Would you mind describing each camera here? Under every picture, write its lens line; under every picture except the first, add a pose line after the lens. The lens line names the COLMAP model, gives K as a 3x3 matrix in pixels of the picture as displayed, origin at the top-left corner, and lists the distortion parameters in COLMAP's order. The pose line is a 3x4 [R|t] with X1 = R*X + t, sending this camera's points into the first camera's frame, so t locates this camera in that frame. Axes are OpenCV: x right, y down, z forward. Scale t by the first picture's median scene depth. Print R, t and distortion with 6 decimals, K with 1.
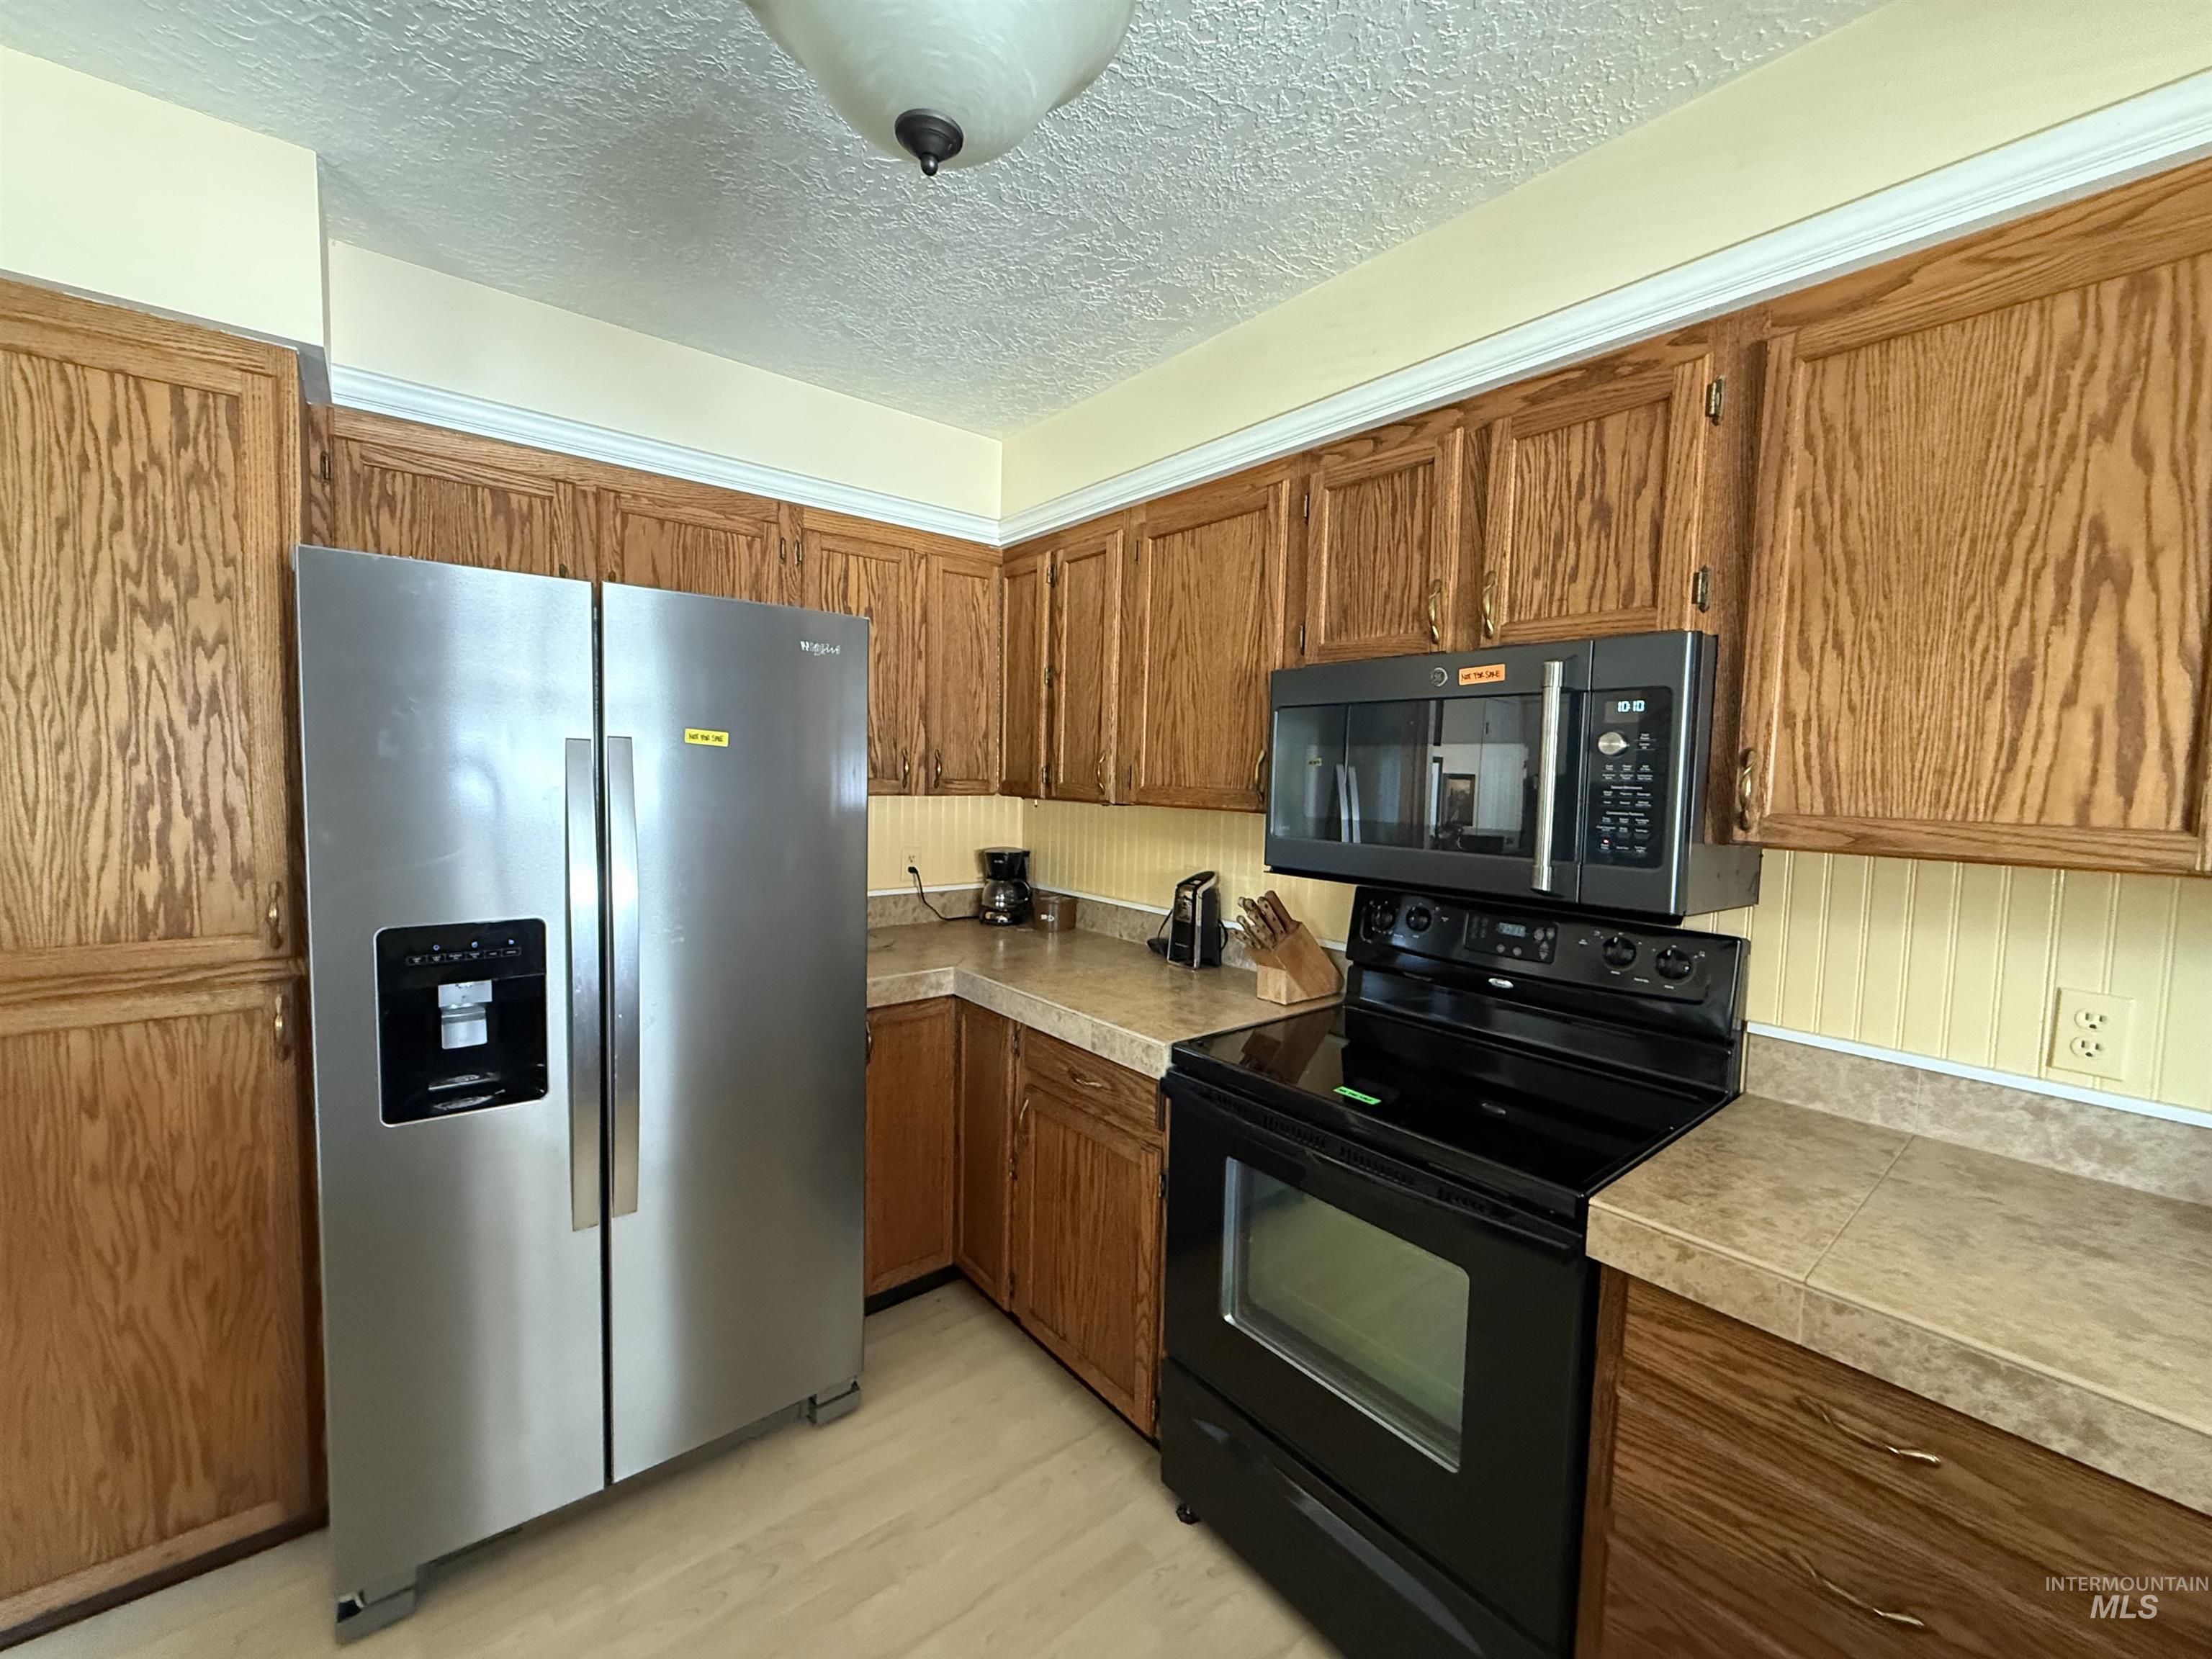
lens RADIAL K [[881.9, 0, 1100.0], [0, 881.9, 828.5], [0, 0, 1]] dist [0.001650, -0.000684]
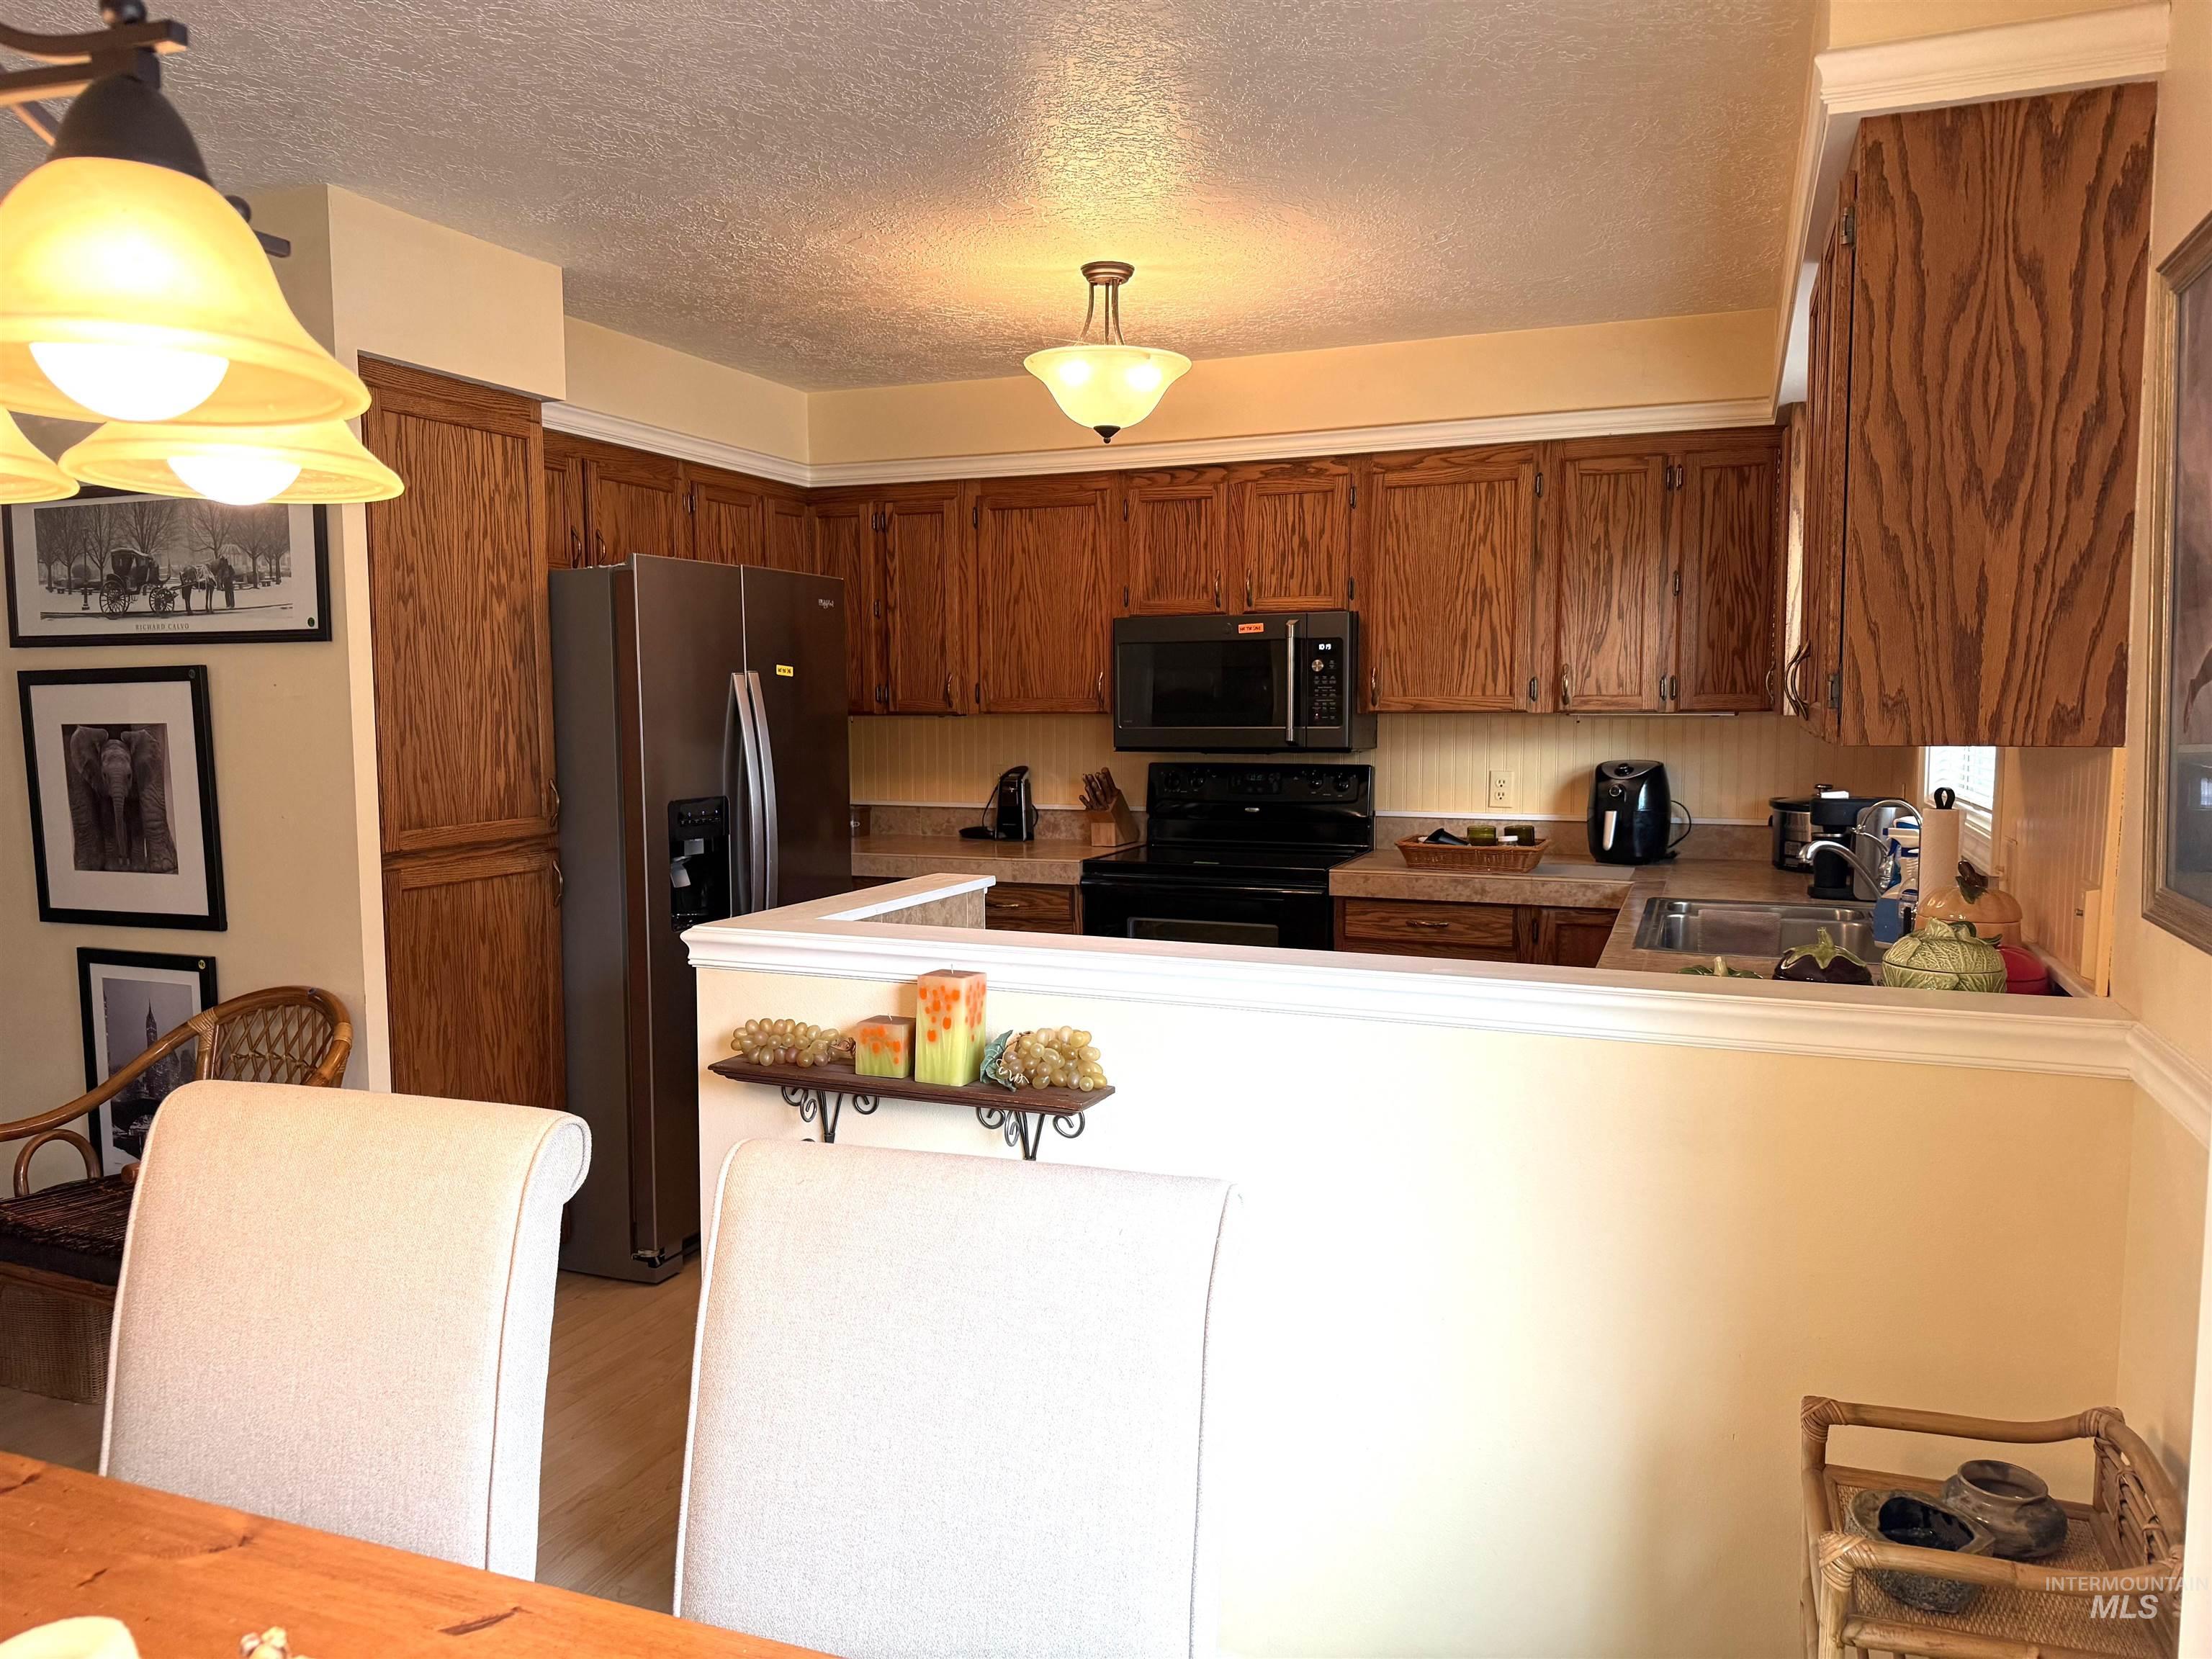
lens RADIAL K [[1543.7, 0, 1098.7], [0, 1543.7, 845.5], [0, 0, 1]] dist [0.080441, -0.105265]
pose [[0.875724, -0.075359, 0.476895, -1.417295], [0.058120, 0.997015, 0.050823, 0.094775], [-0.479301, -0.016790, 0.877490, -1.679885]]
